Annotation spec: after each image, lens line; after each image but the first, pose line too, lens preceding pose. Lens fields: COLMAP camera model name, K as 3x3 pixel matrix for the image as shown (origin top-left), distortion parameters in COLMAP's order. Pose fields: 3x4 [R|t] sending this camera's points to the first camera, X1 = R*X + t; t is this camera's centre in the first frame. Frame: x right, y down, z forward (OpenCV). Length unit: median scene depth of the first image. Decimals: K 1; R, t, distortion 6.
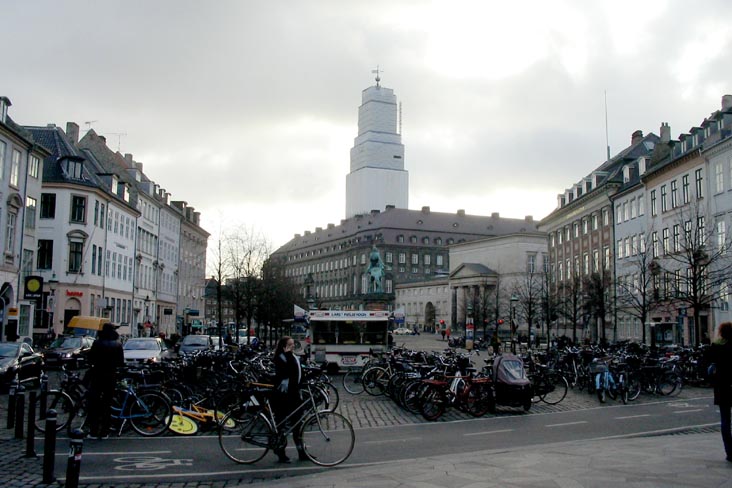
lens RADIAL K [[772.0, 0, 367.5], [0, 772.0, 243.3], [0, 0, 1]] dist [-0.005855, 0.000000]
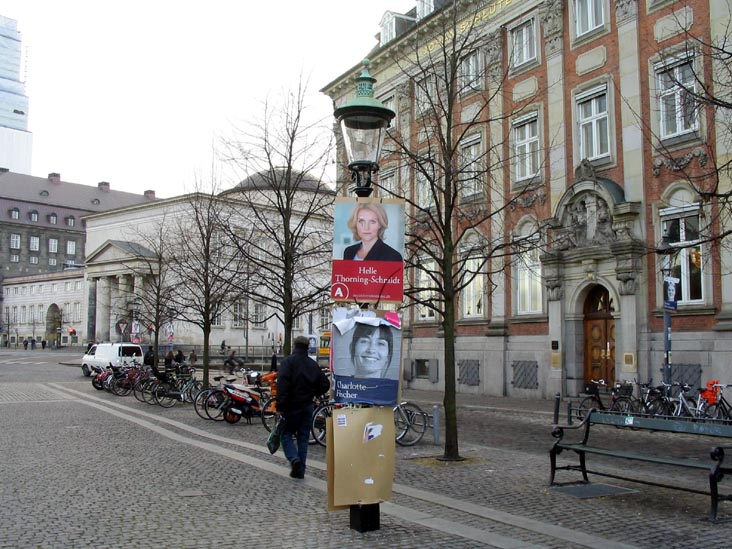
lens RADIAL K [[746.4, 0, 366.2], [0, 746.4, 278.1], [0, 0, 1]] dist [-0.133787, 0.000000]
pose [[0.888162, 0.023426, 0.458933, 0.028835], [-0.034548, 0.999277, 0.015853, 0.032212], [-0.458230, -0.029936, 0.888329, 0.295654]]
